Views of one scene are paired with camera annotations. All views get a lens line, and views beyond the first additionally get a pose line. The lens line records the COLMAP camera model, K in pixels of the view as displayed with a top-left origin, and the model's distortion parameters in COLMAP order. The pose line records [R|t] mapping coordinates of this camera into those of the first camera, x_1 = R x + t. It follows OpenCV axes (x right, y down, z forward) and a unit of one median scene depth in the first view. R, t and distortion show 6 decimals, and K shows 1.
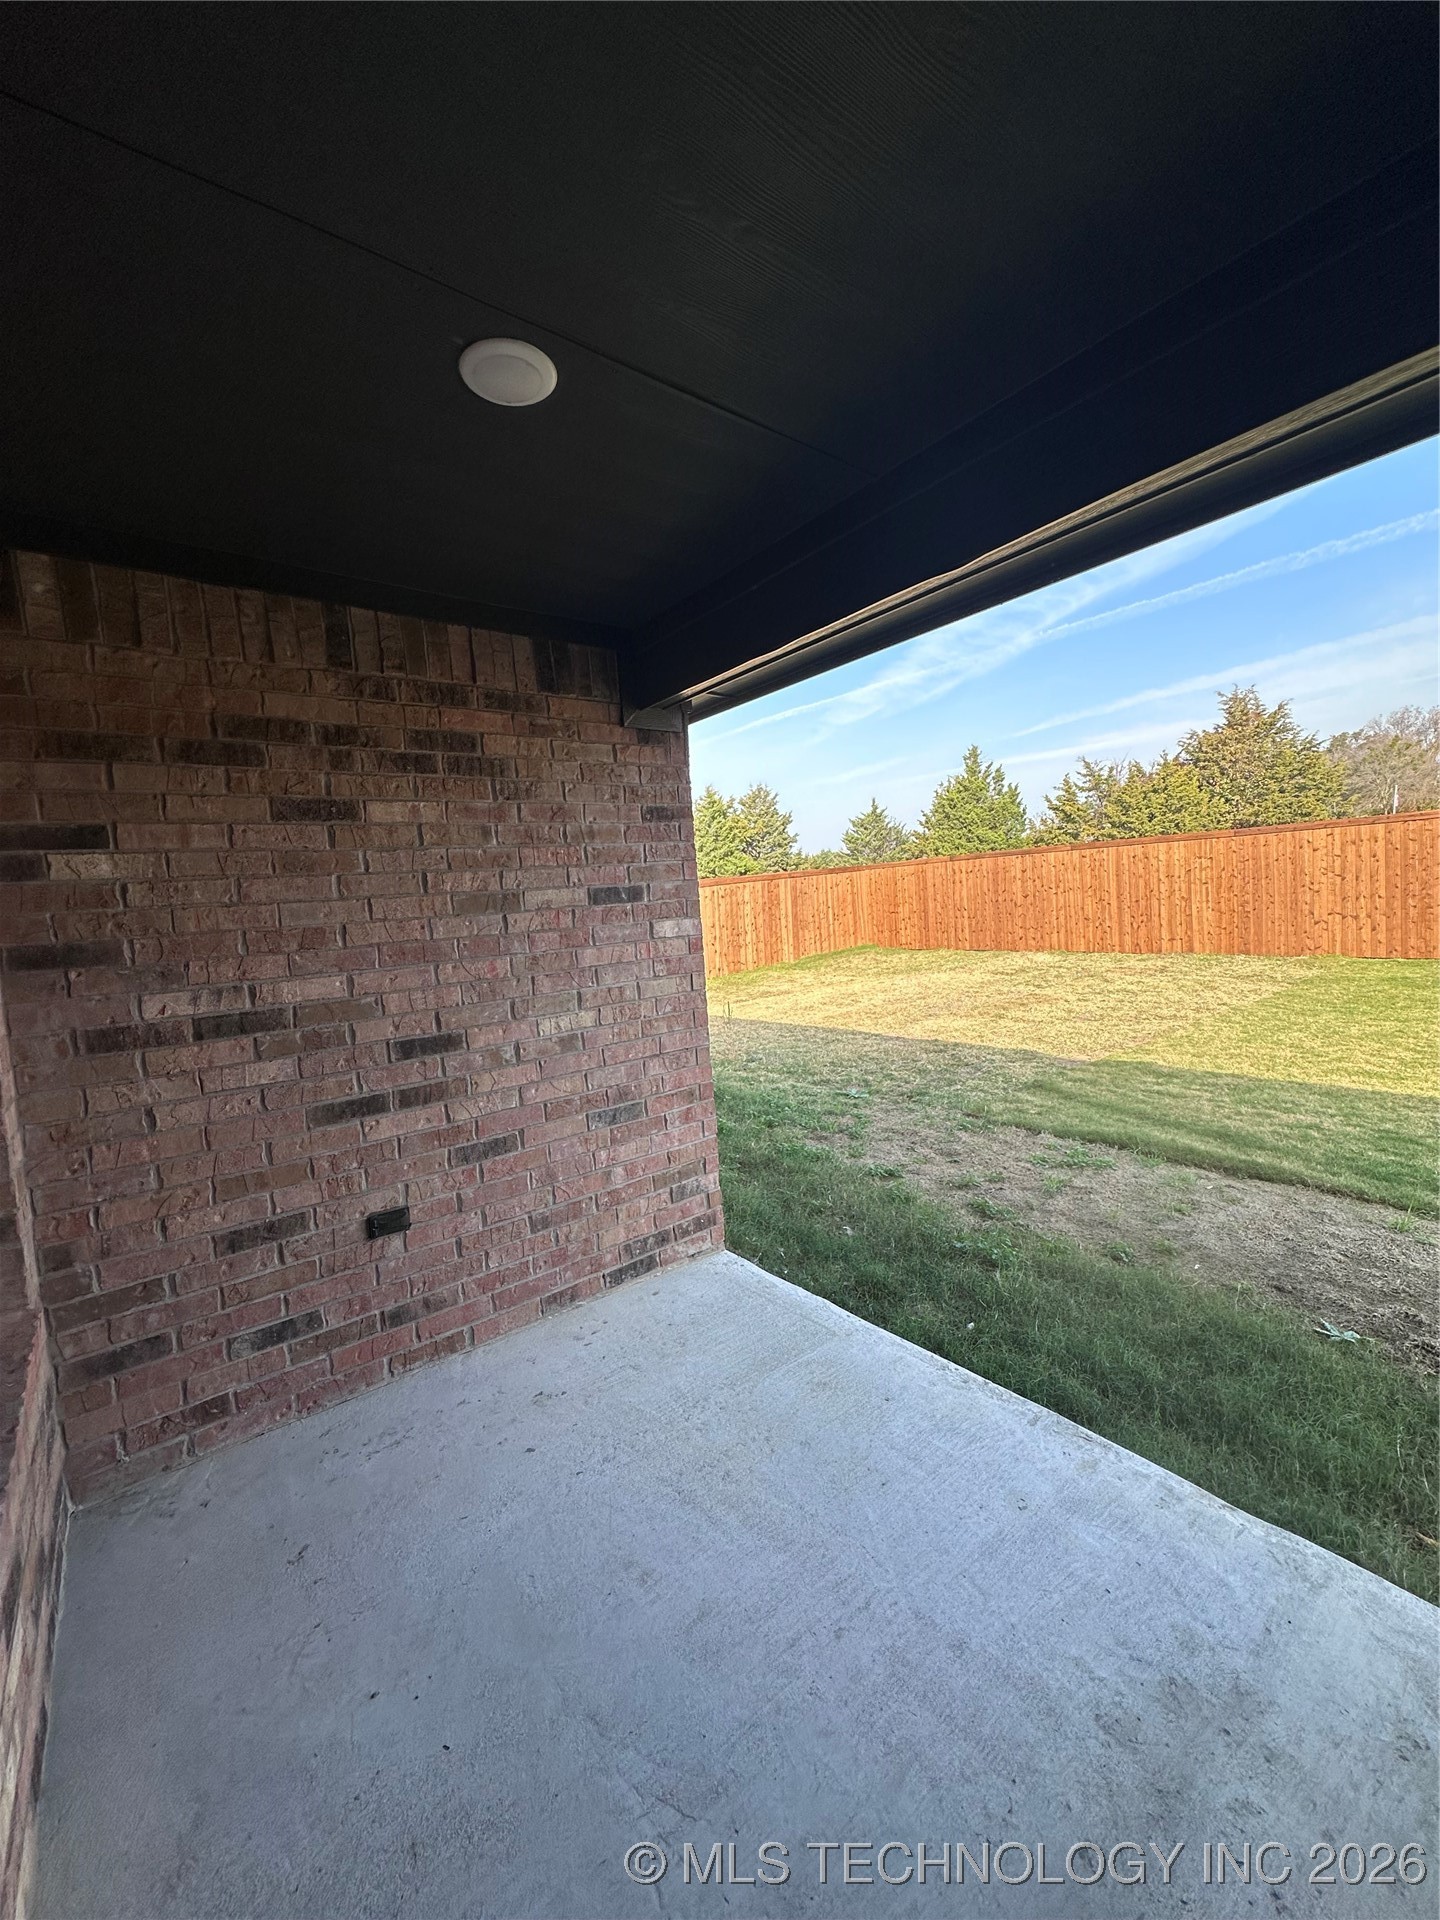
lens RADIAL K [[768.8, 0, 721.0], [0, 768.8, 958.3], [0, 0, 1]] dist [-0.001327, 0.000391]
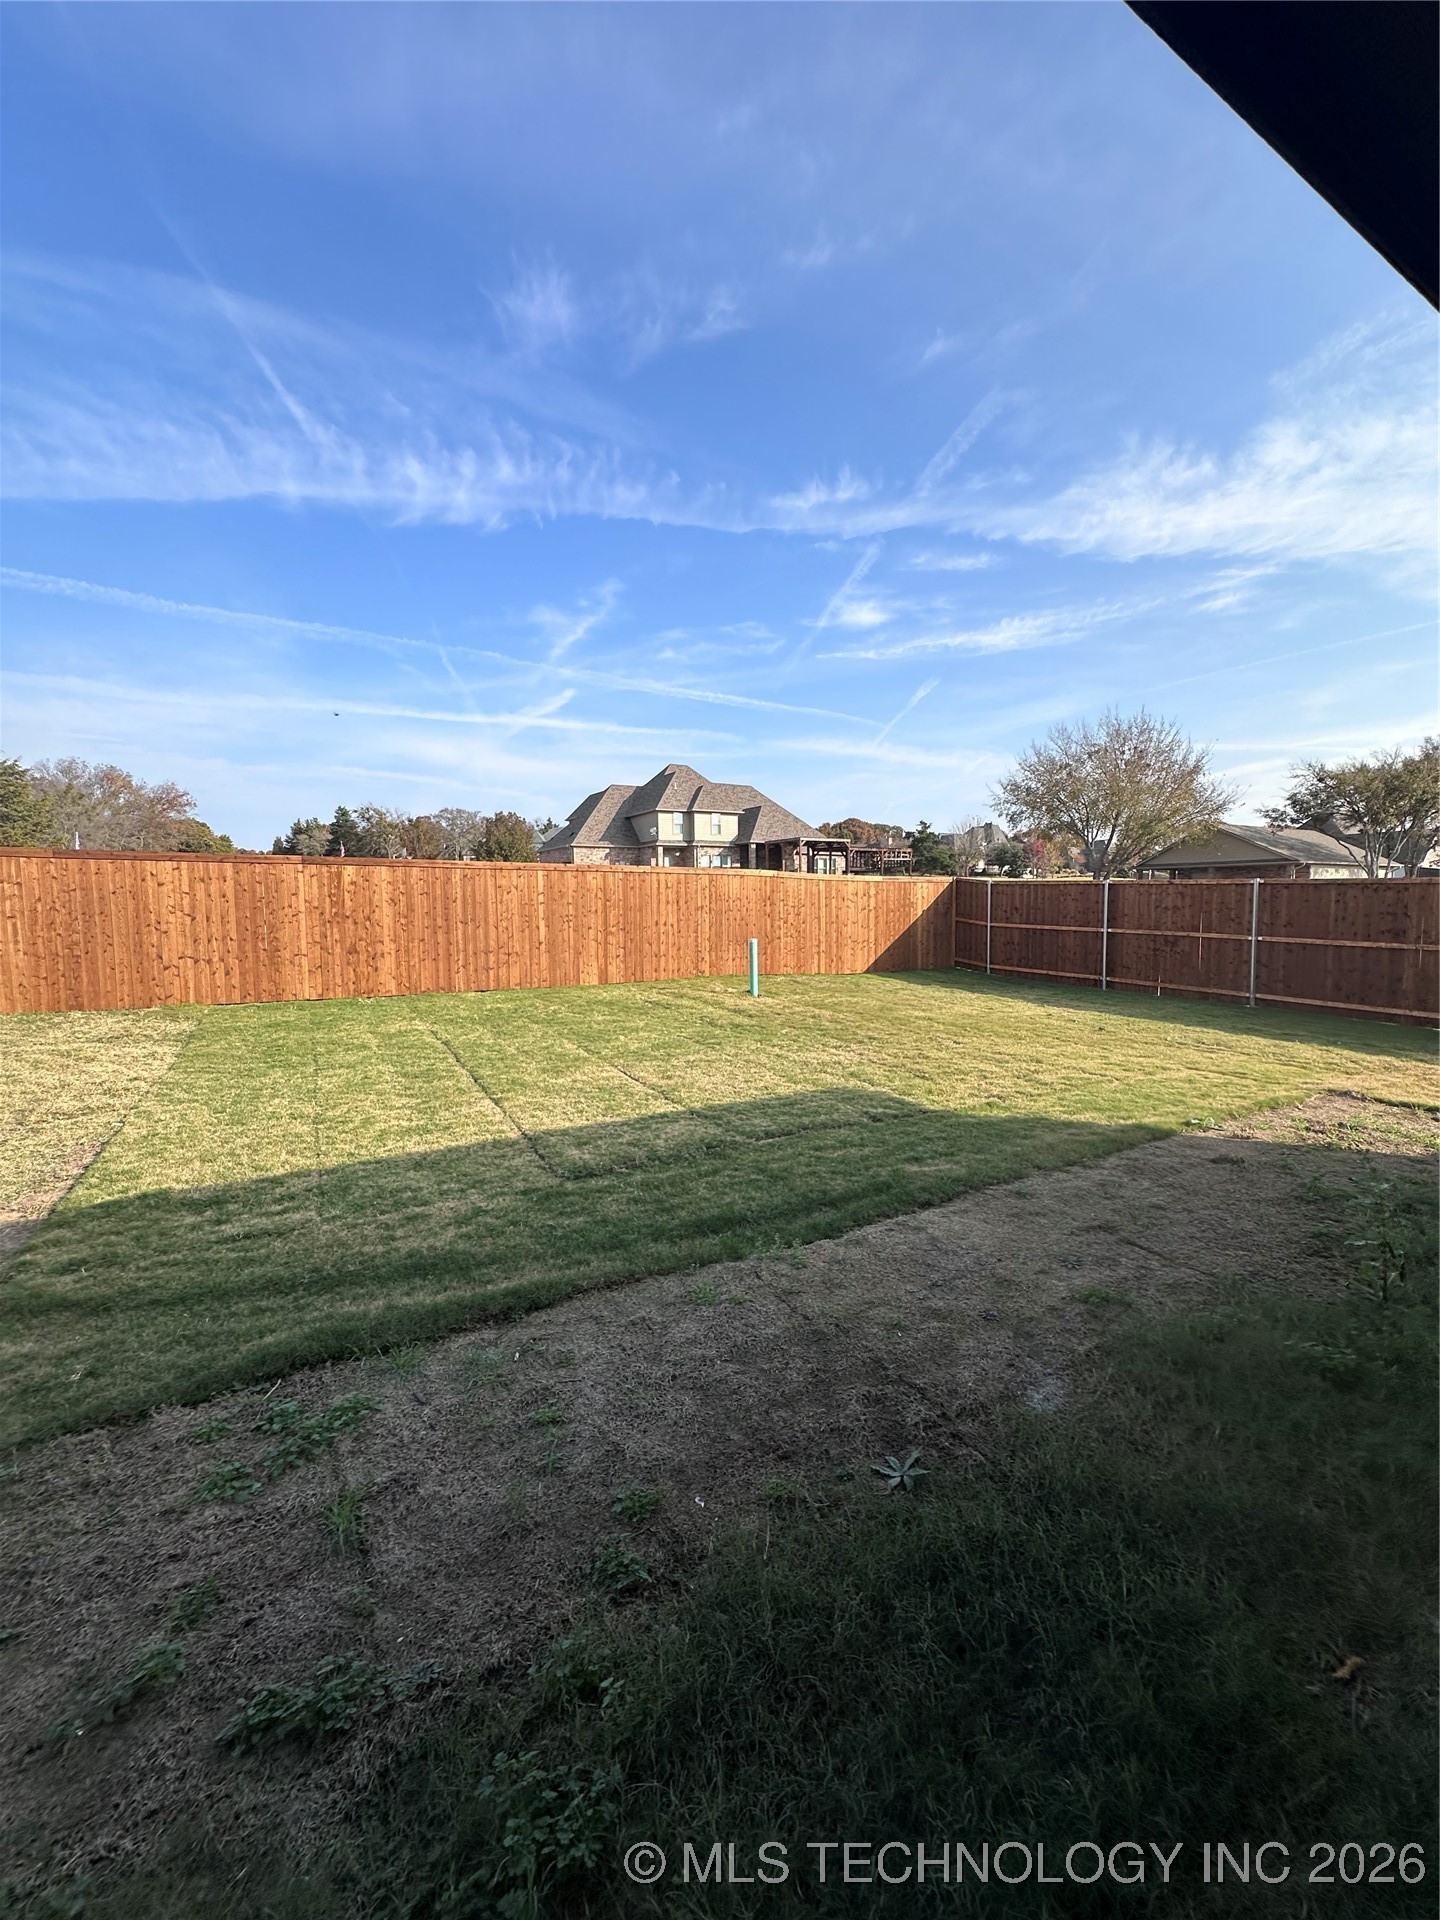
lens RADIAL K [[768.8, 0, 717.8], [0, 768.8, 953.3], [0, 0, 1]] dist [-0.001327, 0.000391]
pose [[0.137249, 0.000291, 0.990537, -0.001464], [0.066817, 0.997720, -0.009551, -0.013610], [-0.988280, 0.067495, 0.136916, 0.277960]]
